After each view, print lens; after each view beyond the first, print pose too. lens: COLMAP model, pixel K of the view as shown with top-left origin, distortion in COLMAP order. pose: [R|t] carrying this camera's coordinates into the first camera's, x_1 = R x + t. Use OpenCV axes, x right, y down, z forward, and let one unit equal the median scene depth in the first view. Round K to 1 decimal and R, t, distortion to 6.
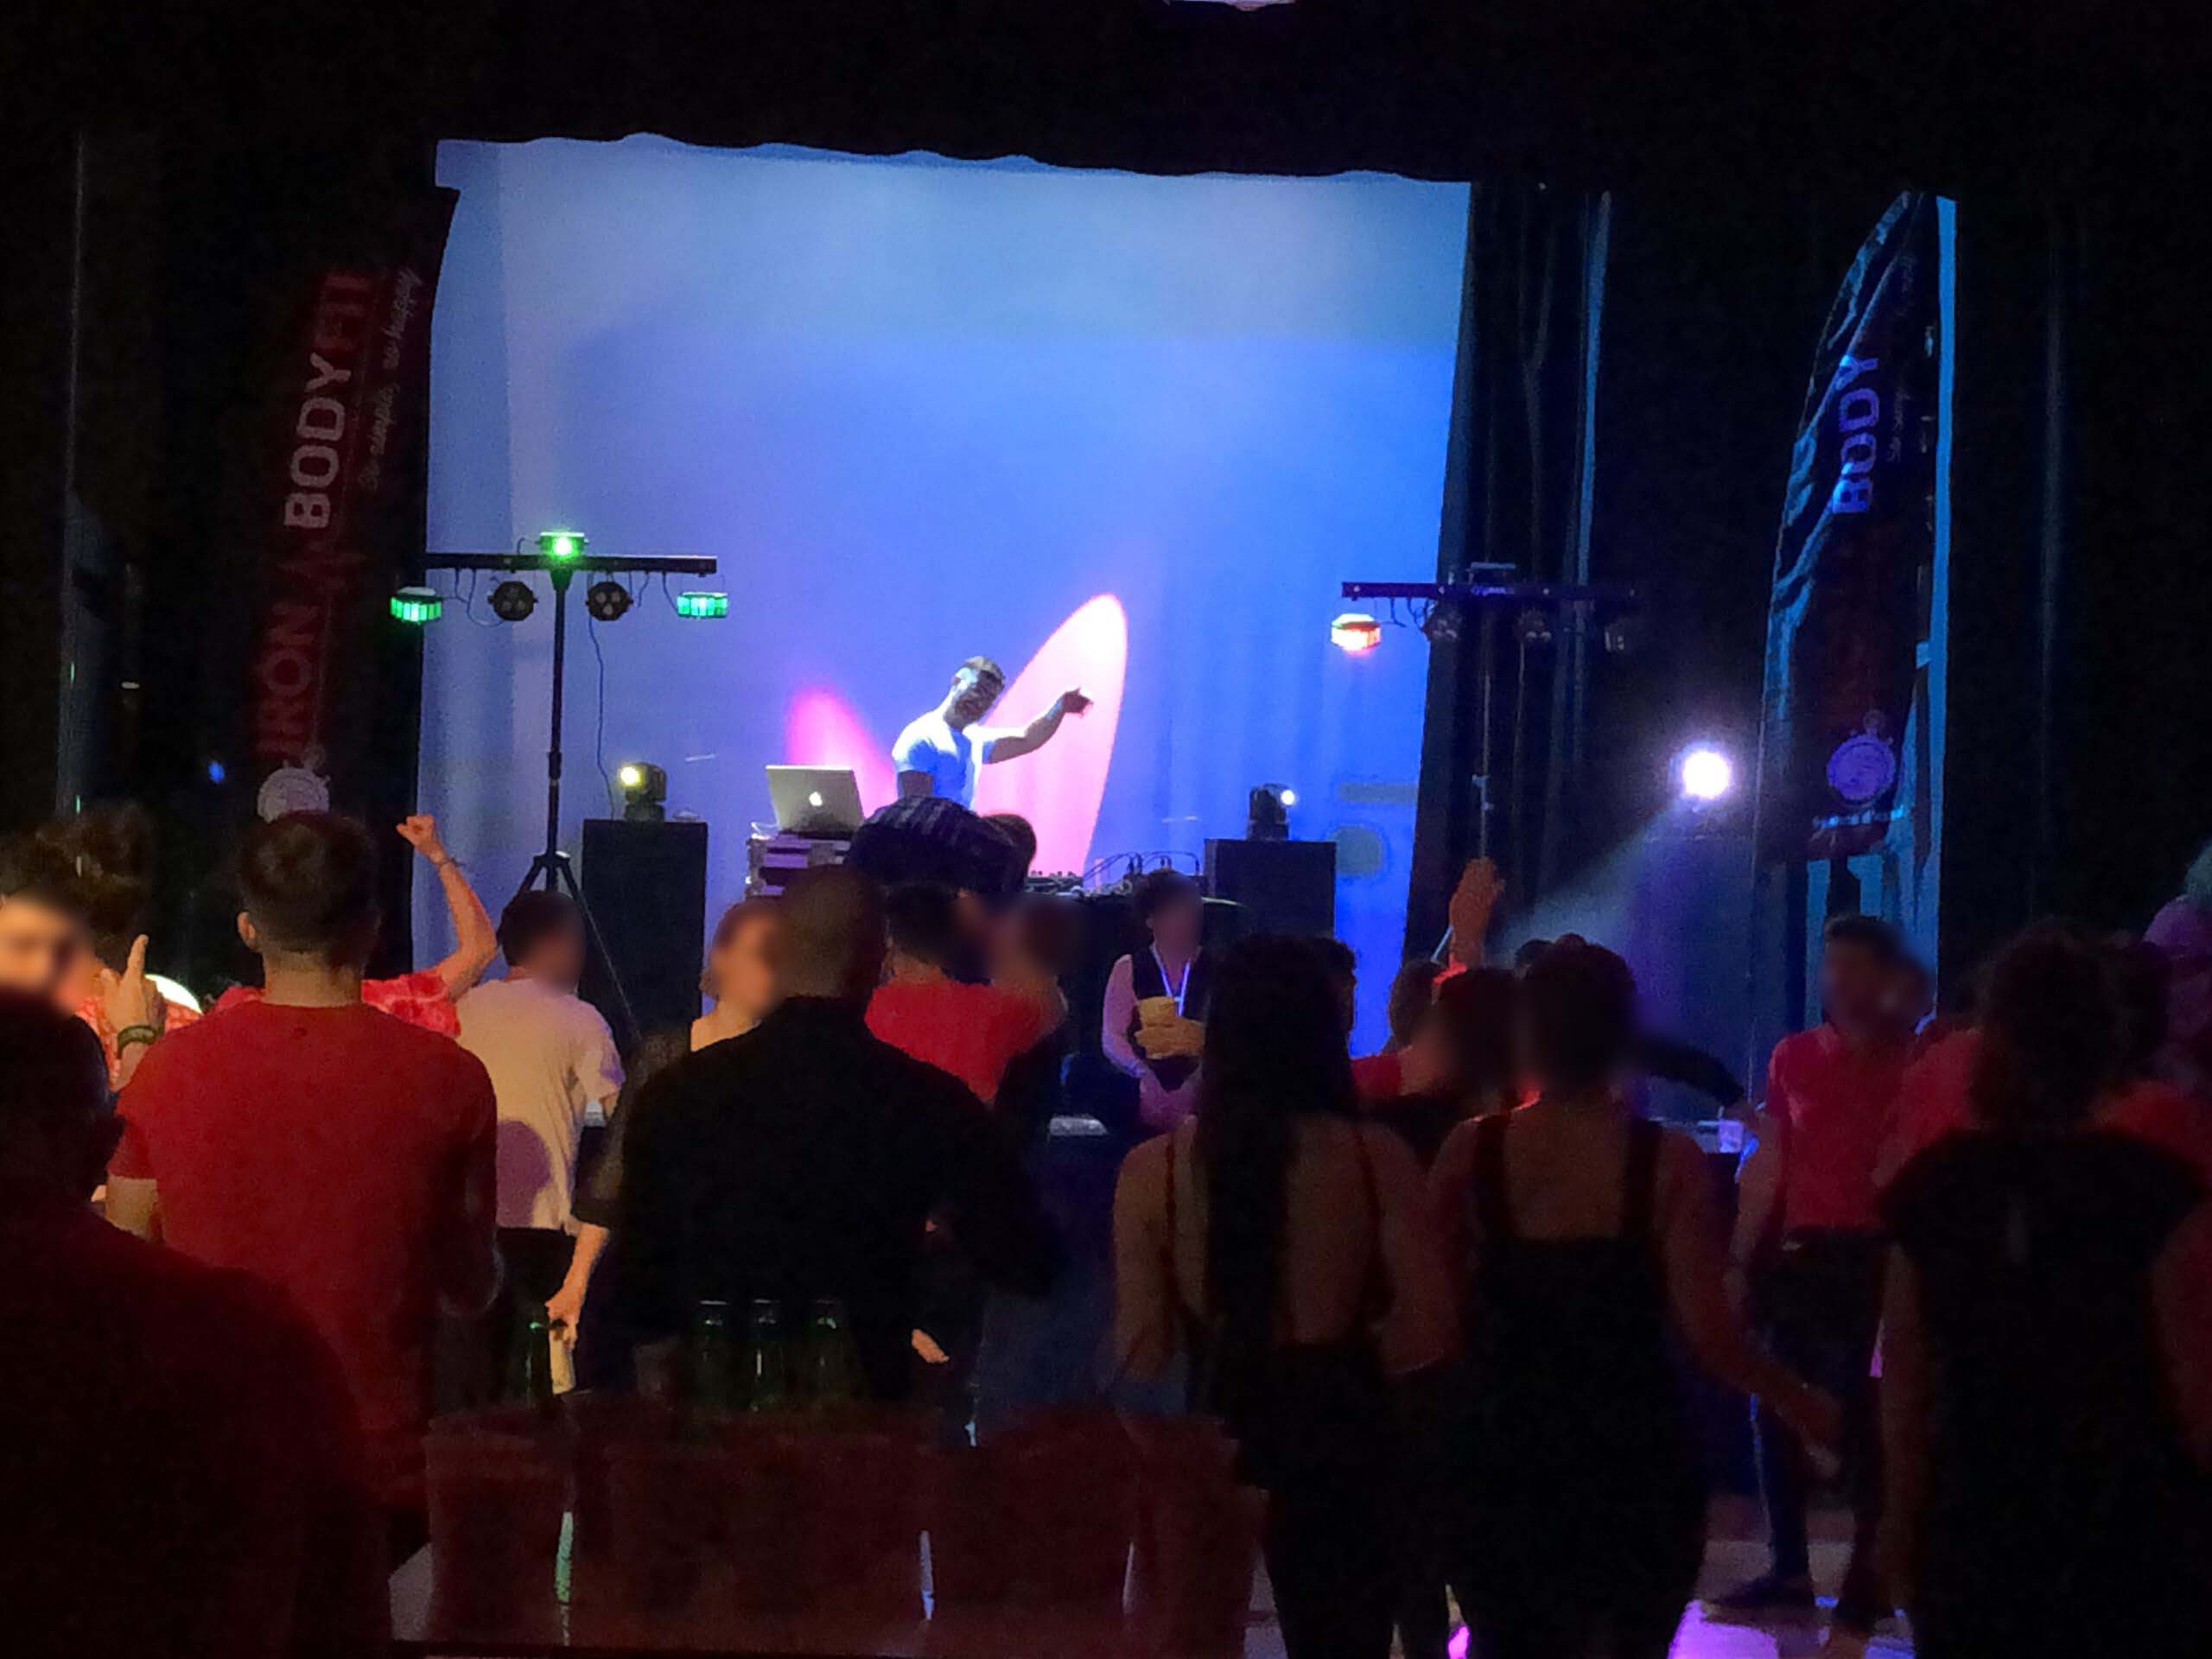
lens RADIAL K [[4623.6, 0, 1106.3], [0, 4623.6, 828.7], [0, 0, 1]] dist [-0.036412, 0.000000]
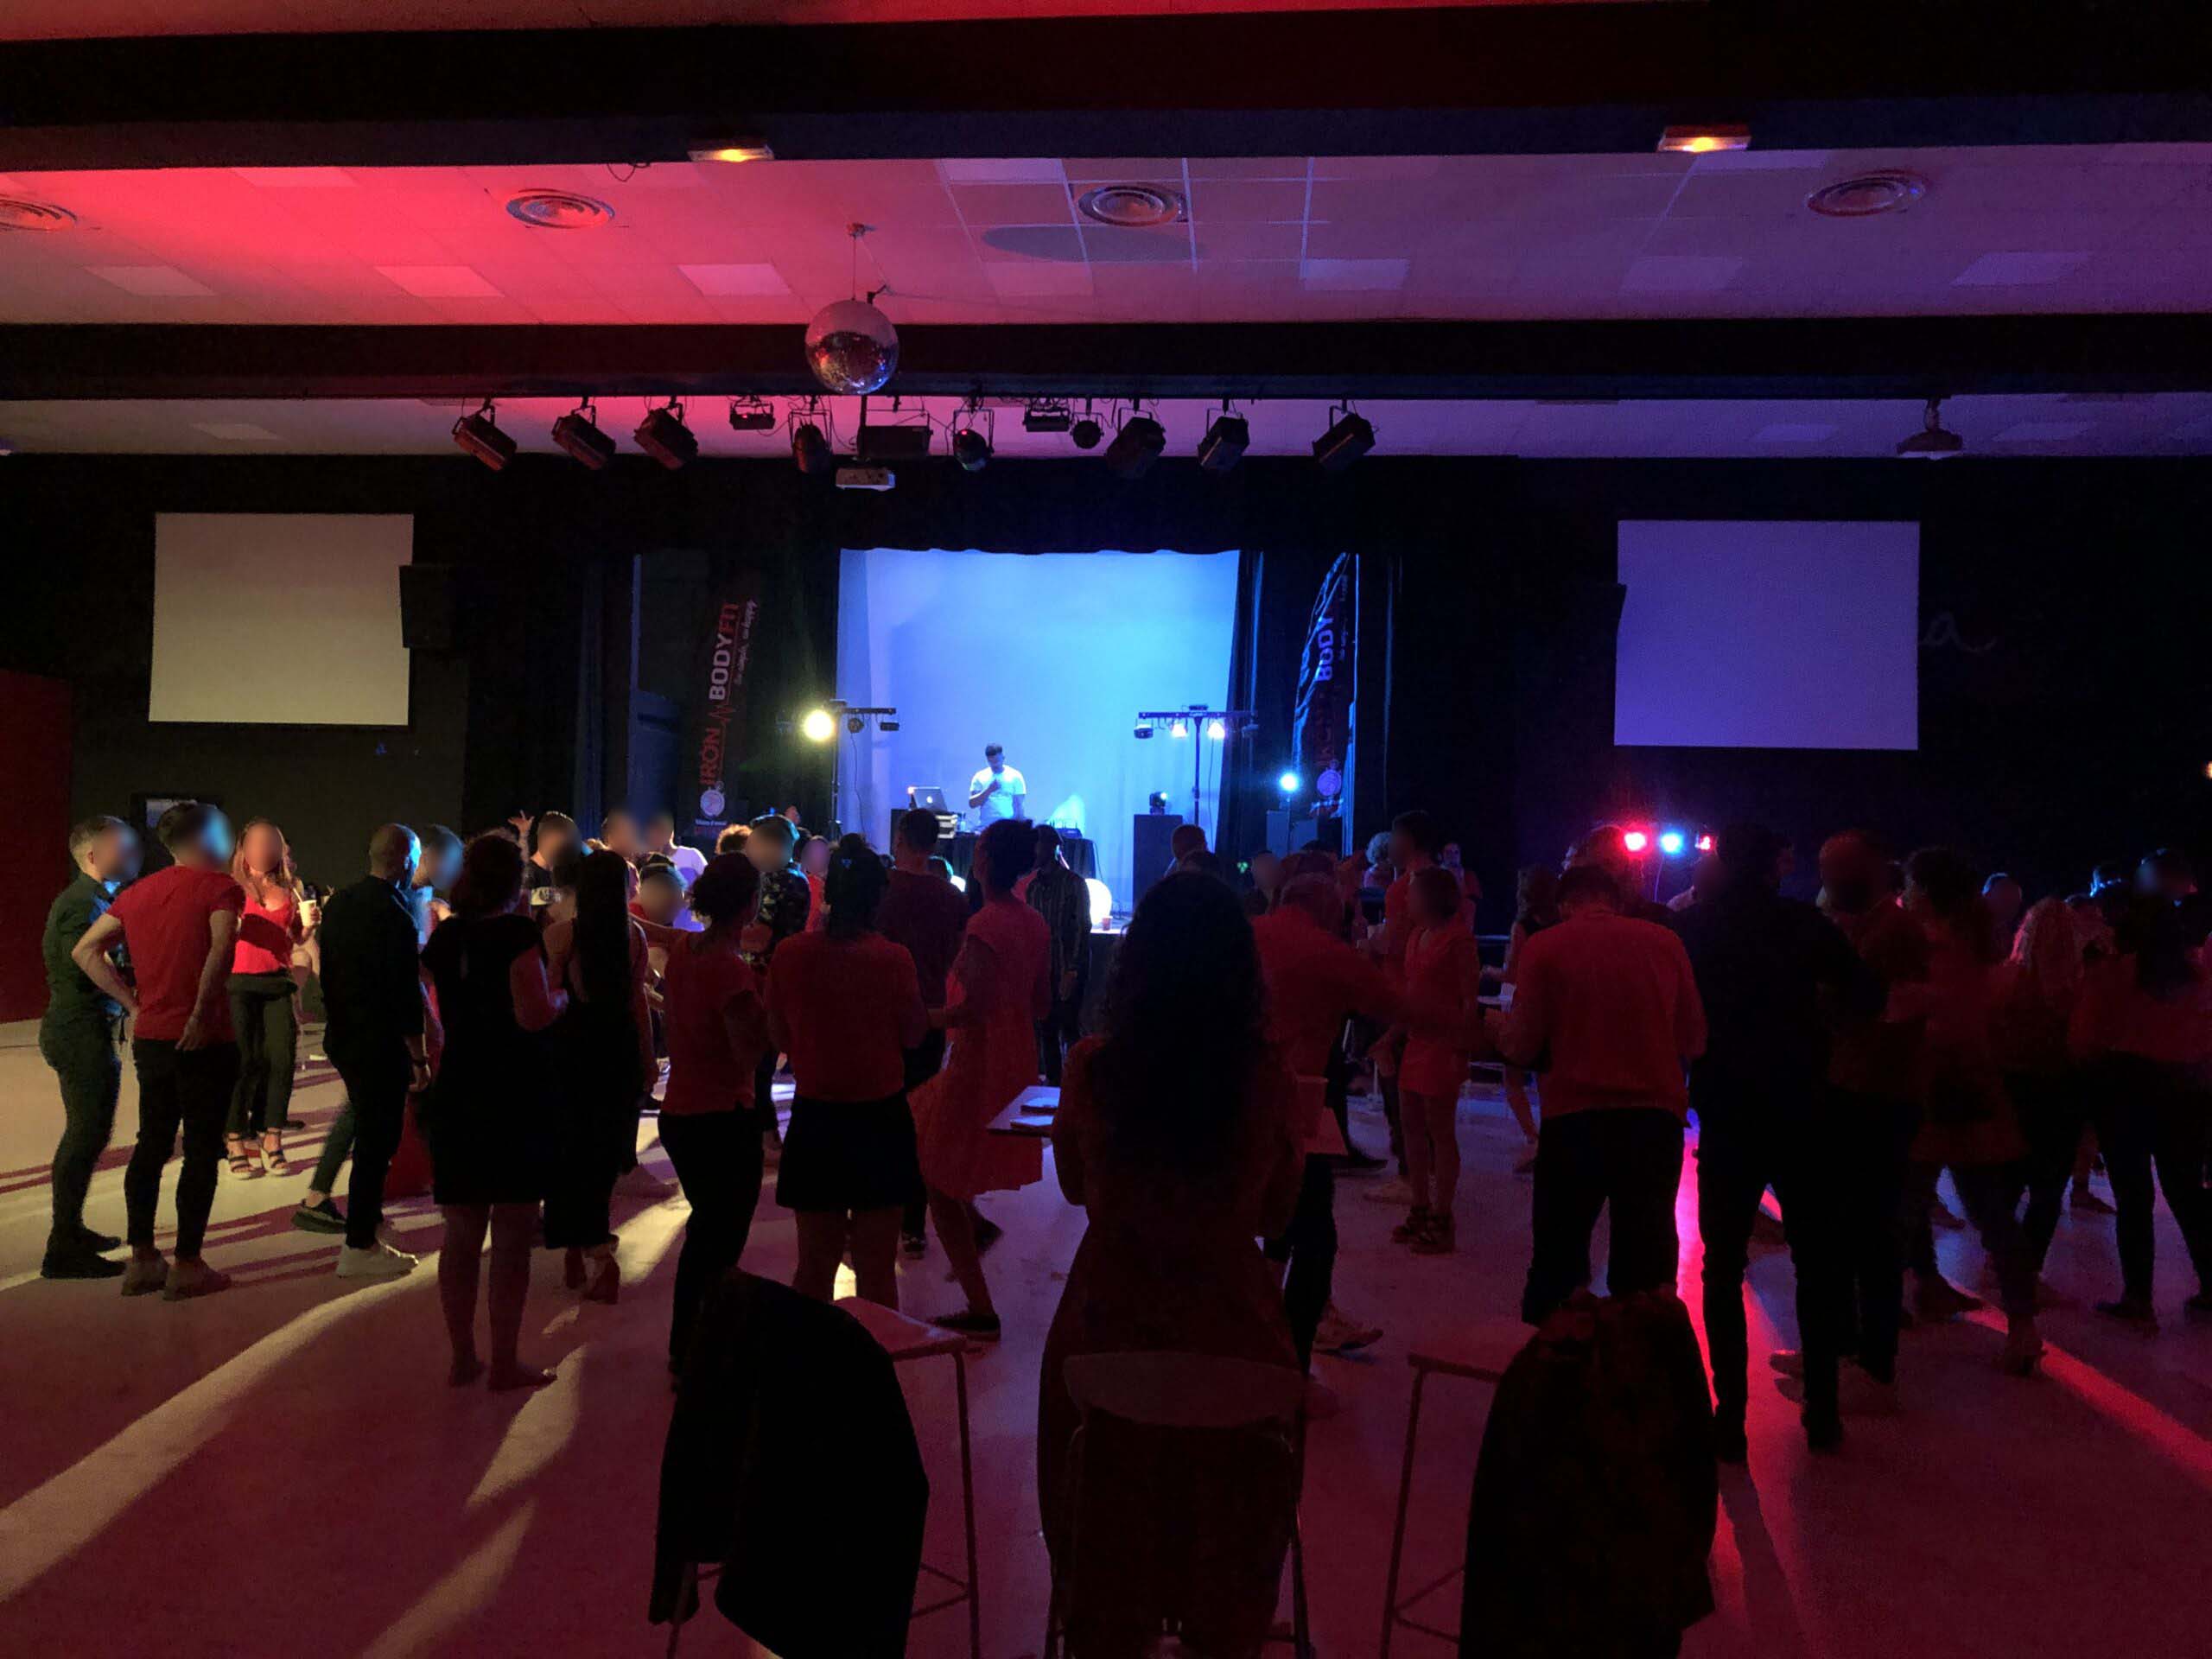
lens RADIAL K [[1799.4, 0, 1106.2], [0, 1799.4, 838.0], [0, 0, 1]] dist [0.002792, 0.000113]
pose [[0.983011, -0.006690, -0.183422, 0.223527], [0.009482, 0.999852, 0.014349, 0.001467], [0.183299, -0.015844, 0.982930, 0.023599]]
